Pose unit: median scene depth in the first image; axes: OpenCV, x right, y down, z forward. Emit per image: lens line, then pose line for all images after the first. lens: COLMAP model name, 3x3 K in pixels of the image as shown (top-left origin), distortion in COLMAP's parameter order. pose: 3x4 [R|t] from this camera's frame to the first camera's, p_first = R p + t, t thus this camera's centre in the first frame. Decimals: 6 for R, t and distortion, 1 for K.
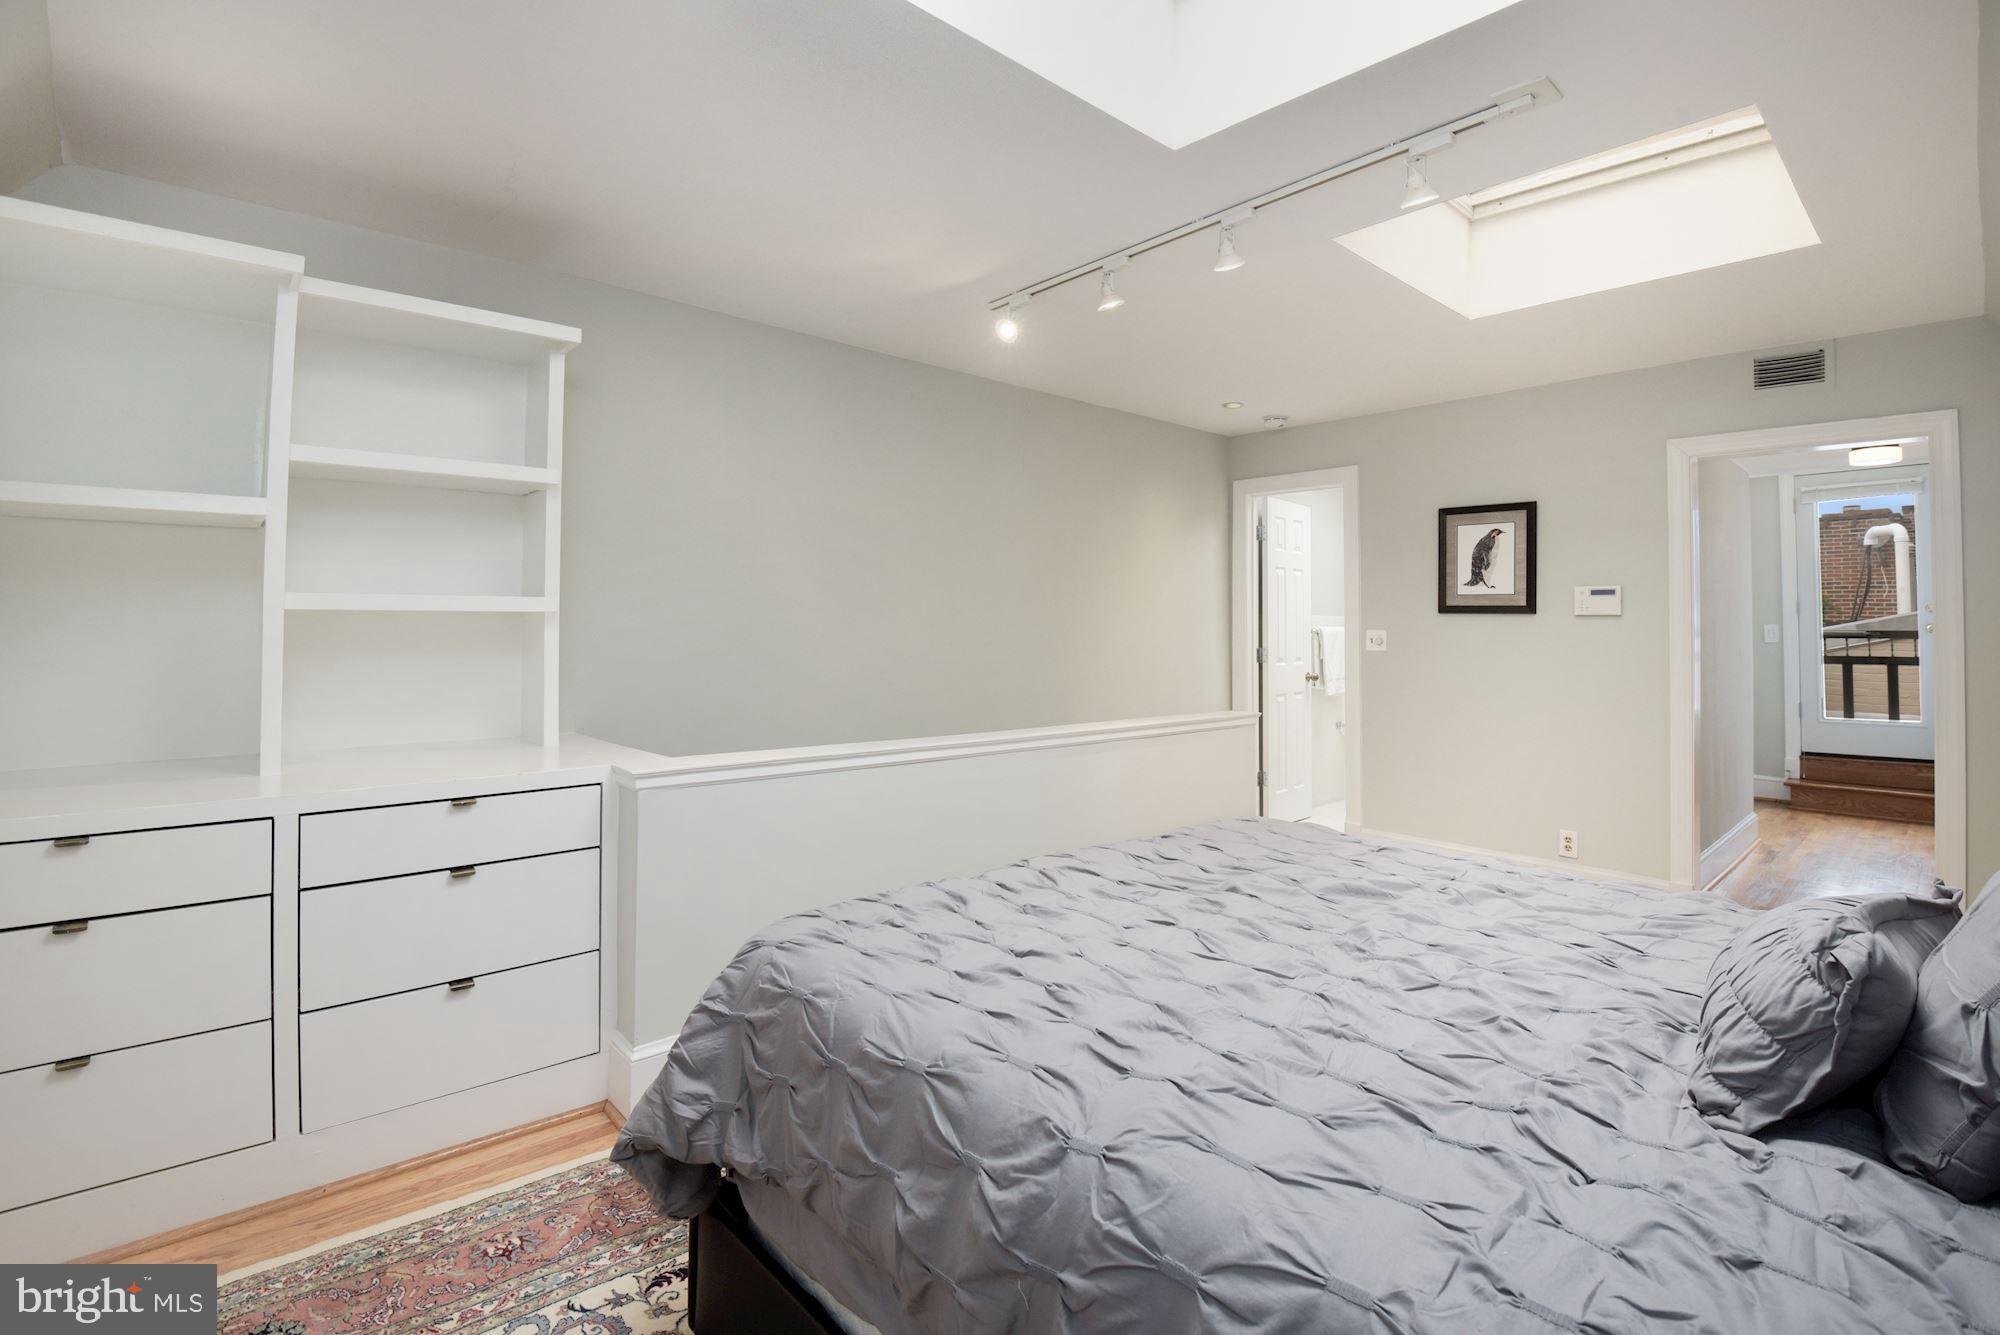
lens RADIAL K [[922.1, 0, 993.3], [0, 922.1, 646.0], [0, 0, 1]] dist [-0.046794, -0.001281]
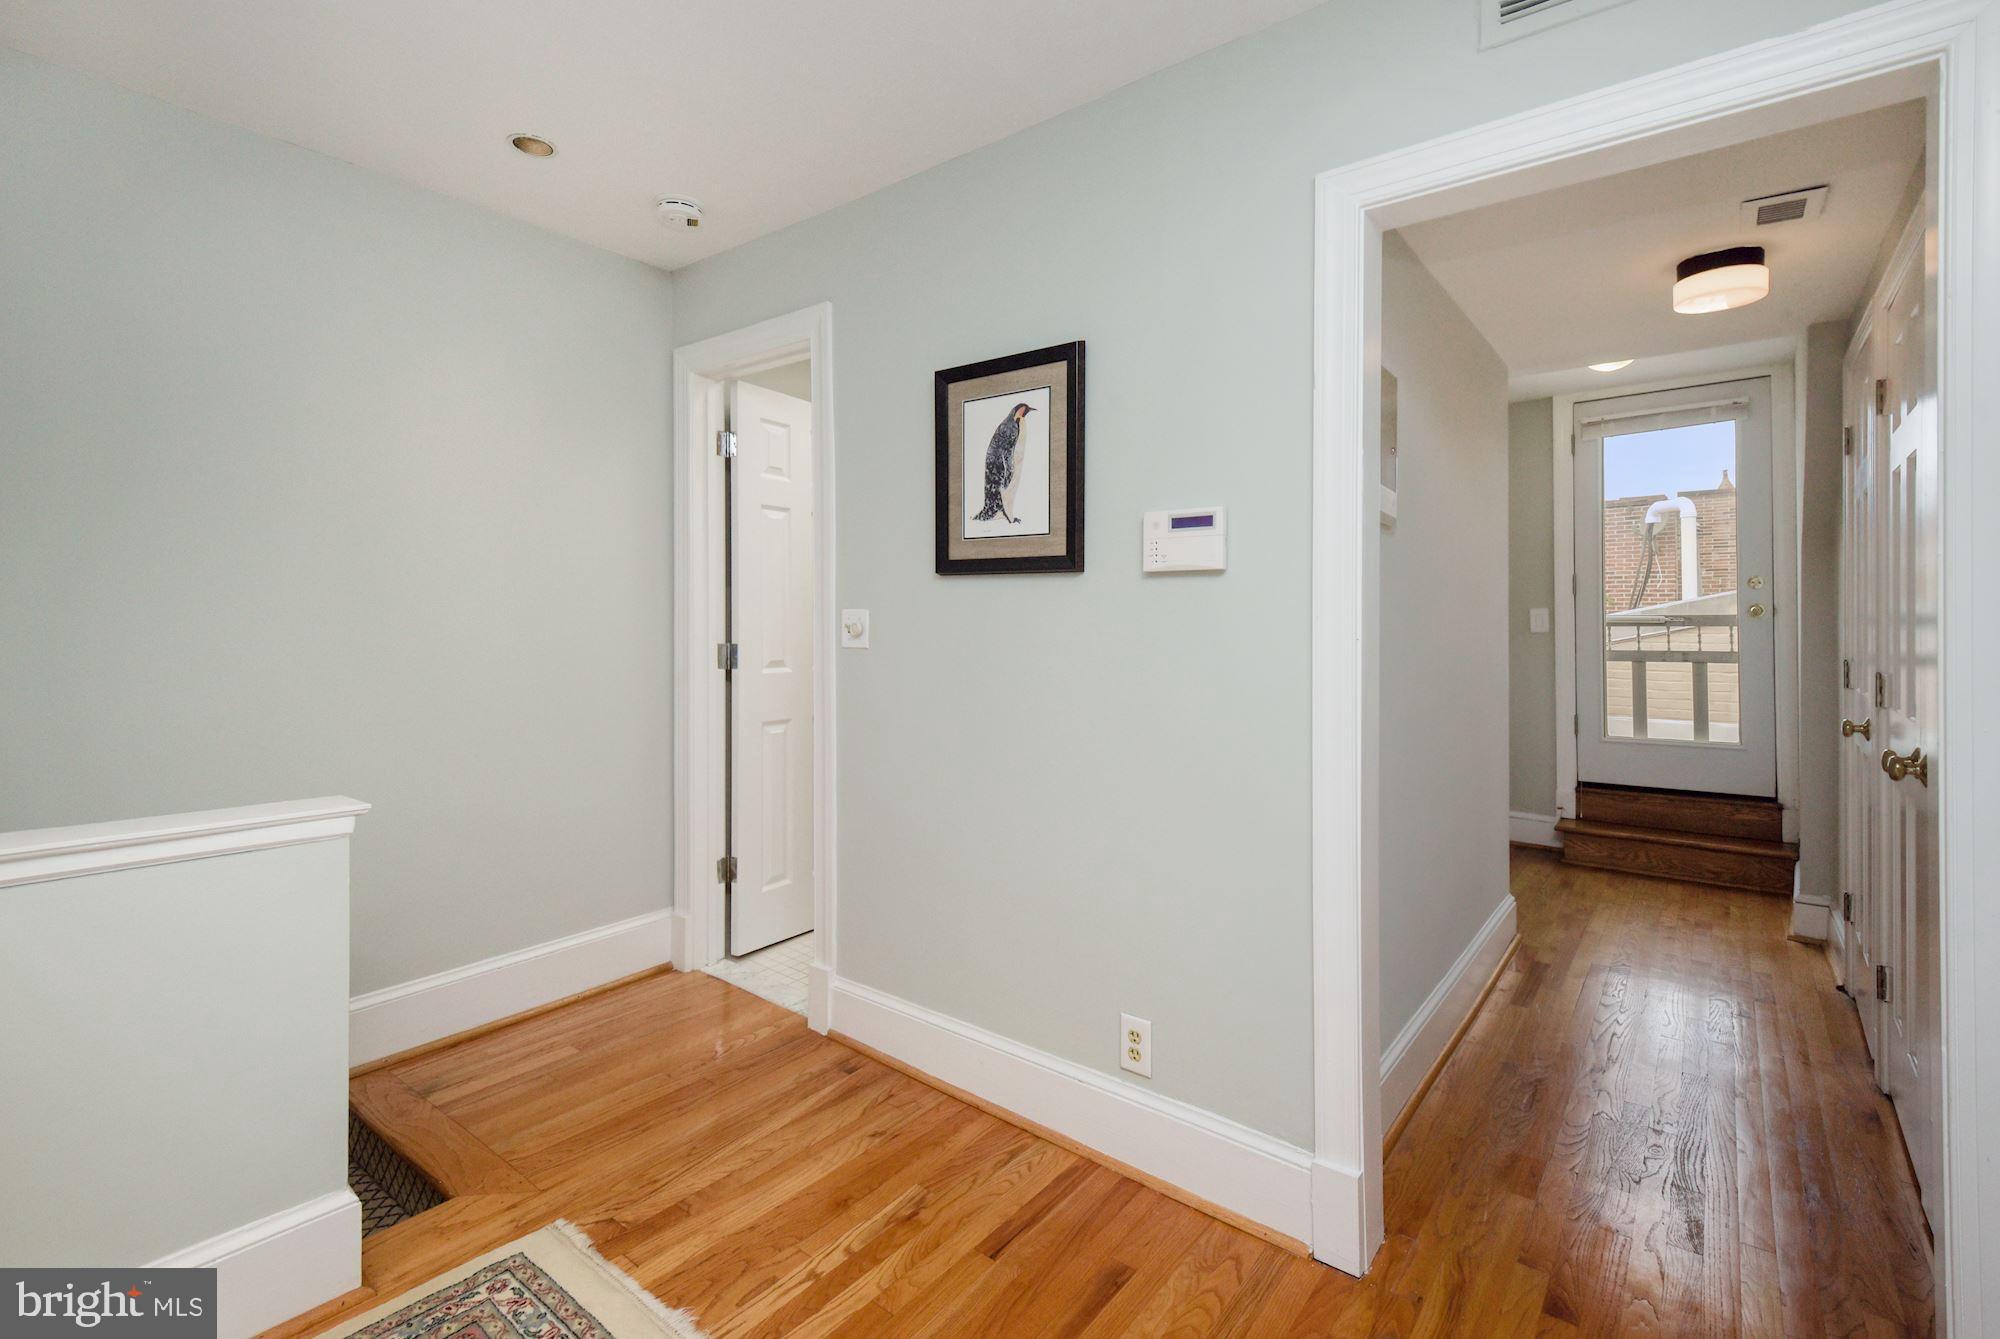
lens RADIAL K [[917.0, 0, 1003.0], [0, 917.0, 664.2], [0, 0, 1]] dist [0.006272, -0.002541]
pose [[0.982916, -0.008786, 0.183845, 0.431476], [0.004164, 0.999666, 0.025511, 0.001718], [-0.184008, -0.024310, 0.982624, 0.481027]]
